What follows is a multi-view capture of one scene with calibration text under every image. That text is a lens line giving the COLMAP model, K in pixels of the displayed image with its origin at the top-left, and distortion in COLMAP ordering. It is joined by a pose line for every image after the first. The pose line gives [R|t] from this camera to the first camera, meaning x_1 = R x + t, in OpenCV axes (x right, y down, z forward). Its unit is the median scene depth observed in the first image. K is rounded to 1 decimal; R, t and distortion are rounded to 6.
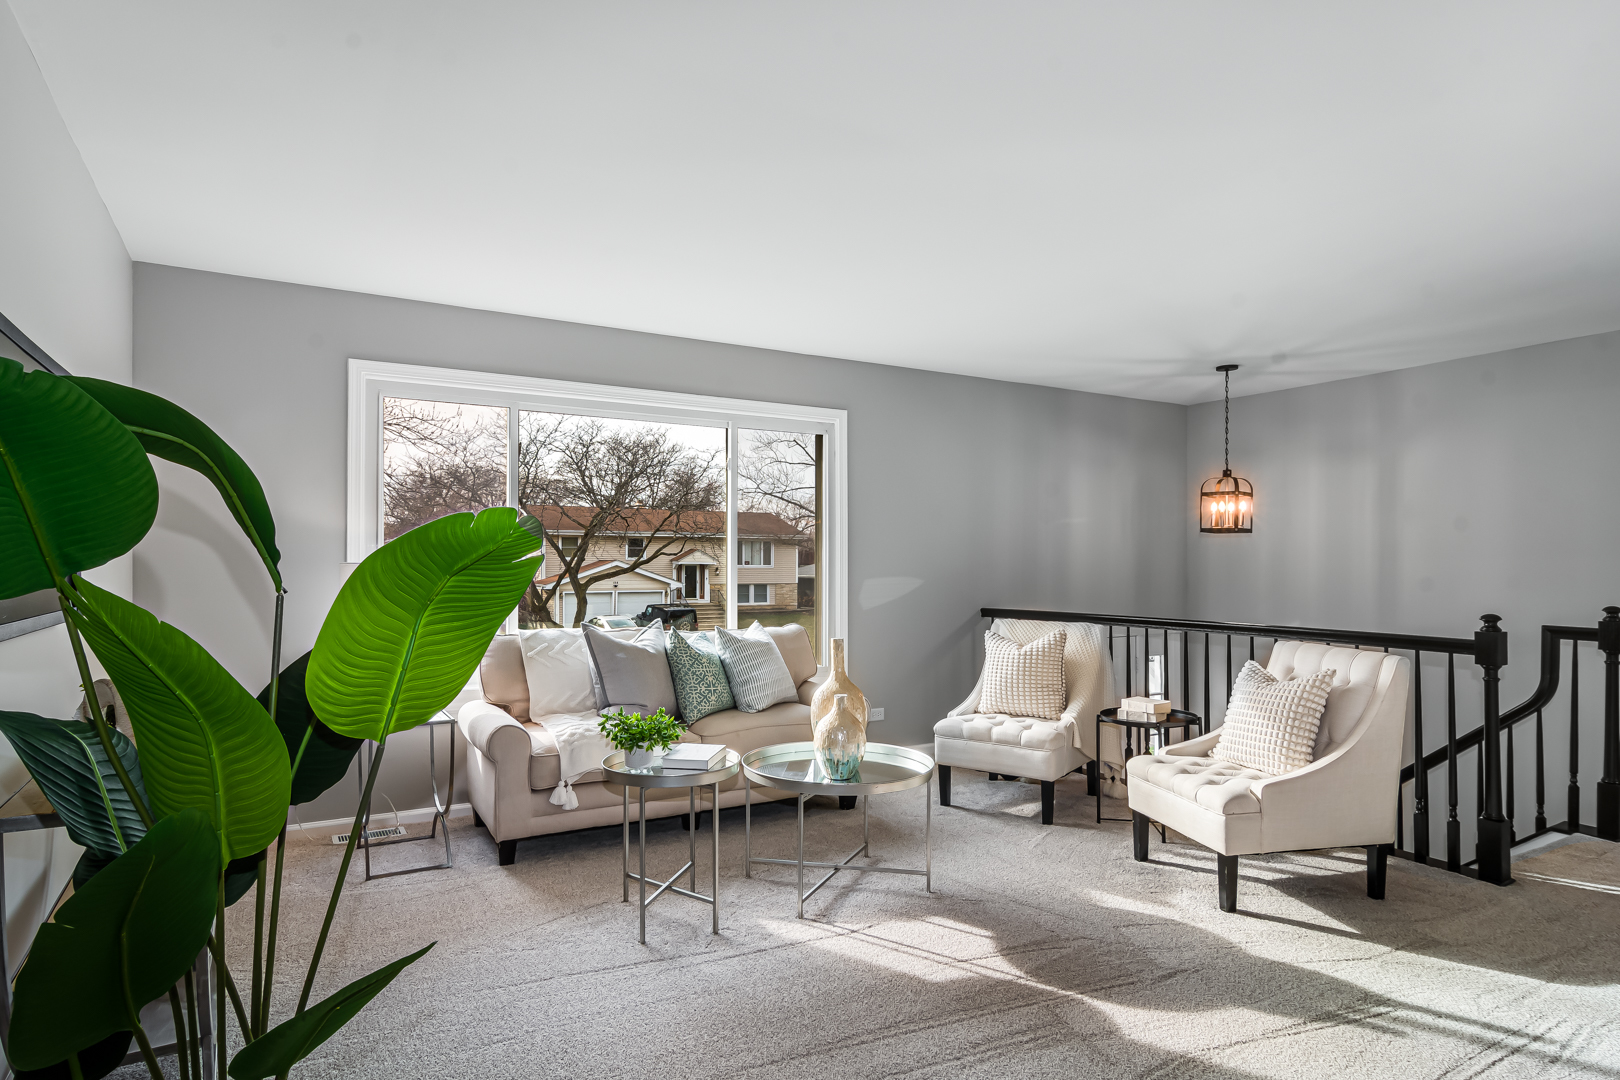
lens RADIAL K [[880.0, 0, 799.8], [0, 880.0, 552.4], [0, 0, 1]] dist [0.002746, 0.001541]
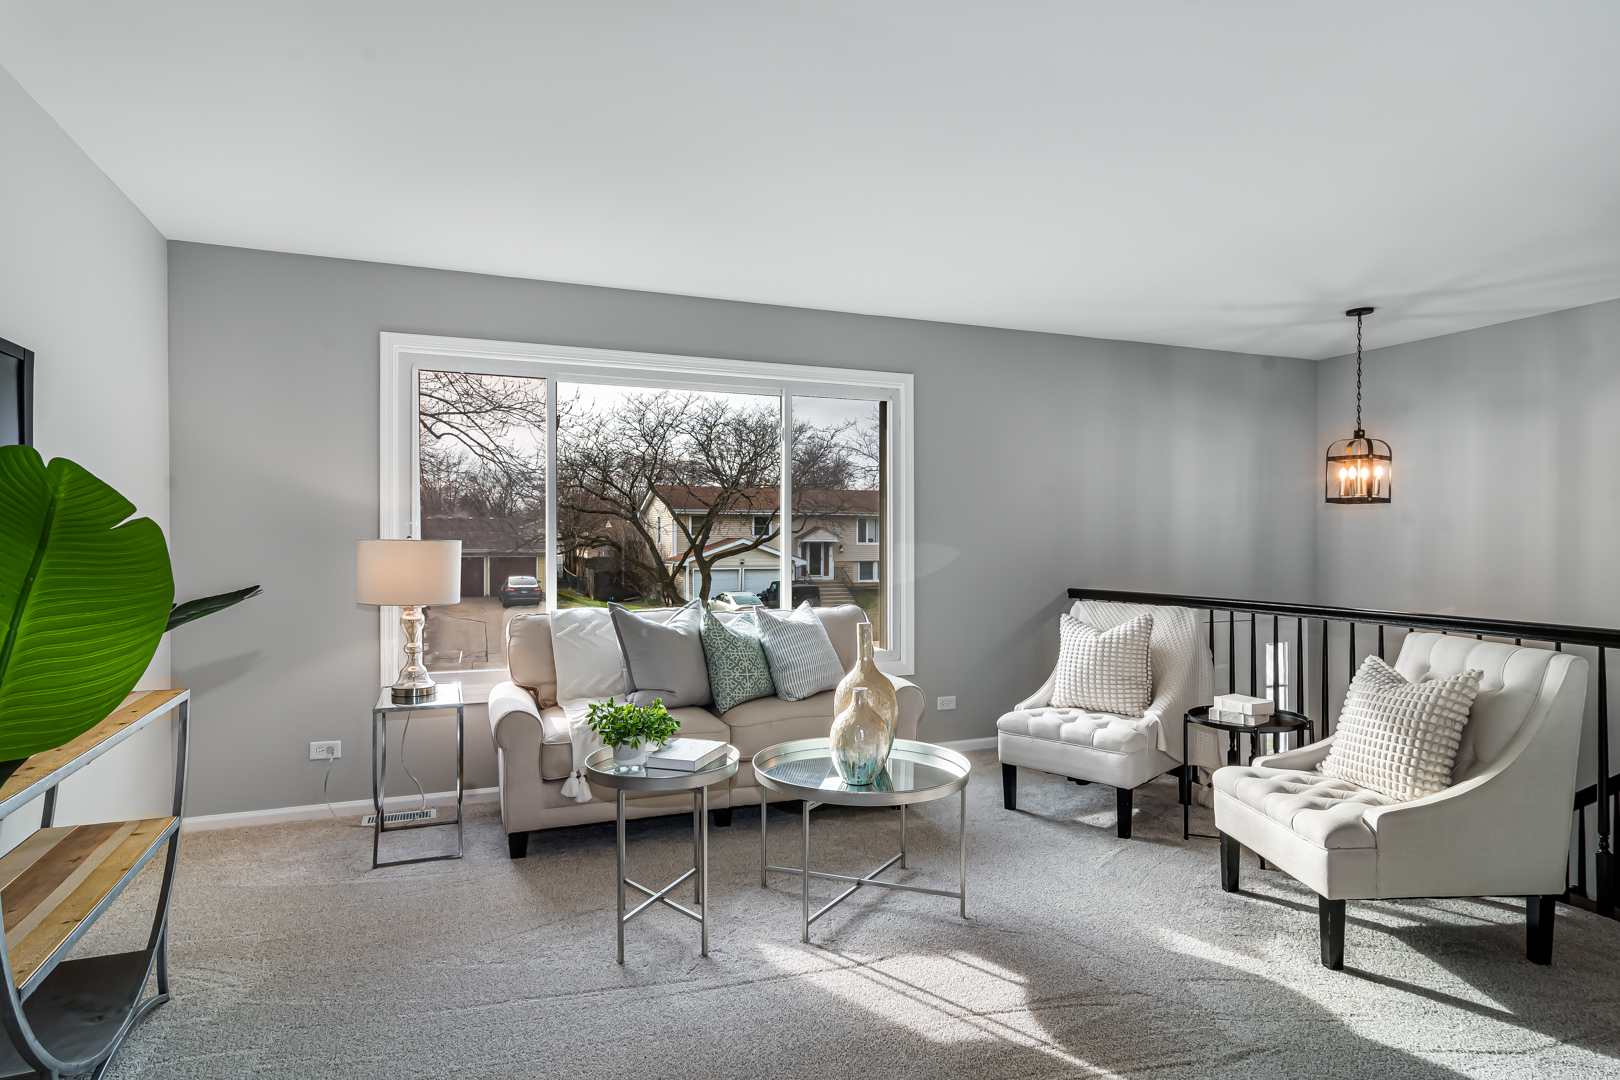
lens RADIAL K [[861.8, 0, 802.0], [0, 861.8, 538.1], [0, 0, 1]] dist [0.003394, 0.002282]
pose [[0.989439, -0.002544, -0.144925, 0.104189], [0.003861, 0.999954, 0.008808, 0.003916], [0.144896, -0.009274, 0.989403, 0.128928]]
